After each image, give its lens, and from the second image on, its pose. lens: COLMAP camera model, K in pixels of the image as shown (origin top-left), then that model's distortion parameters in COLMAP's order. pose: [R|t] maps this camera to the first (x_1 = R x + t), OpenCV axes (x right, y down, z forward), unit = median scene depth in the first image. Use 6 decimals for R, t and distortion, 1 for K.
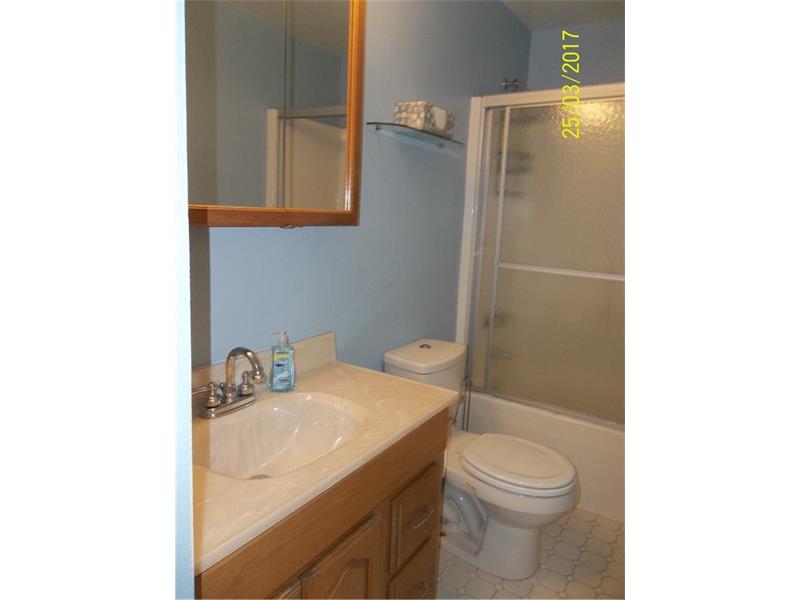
lens RADIAL K [[494.8, 0, 400.9], [0, 494.8, 299.6], [0, 0, 1]] dist [0.014040, -0.003800]
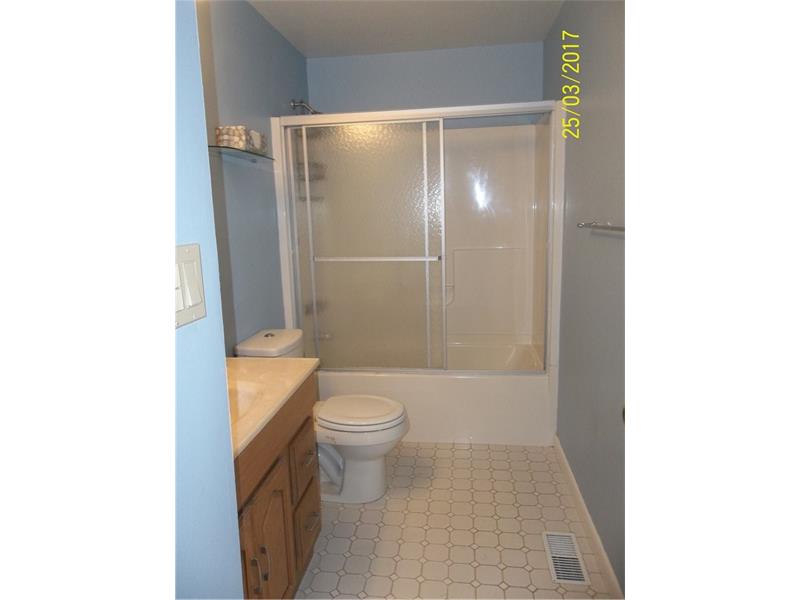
lens RADIAL K [[494.8, 0, 398.6], [0, 494.8, 299.2], [0, 0, 1]] dist [0.014040, -0.003800]
pose [[0.898276, -0.144873, 0.414865, -0.152291], [0.144858, 0.988945, 0.031694, 0.018806], [-0.414870, 0.031626, 0.909331, -0.185069]]
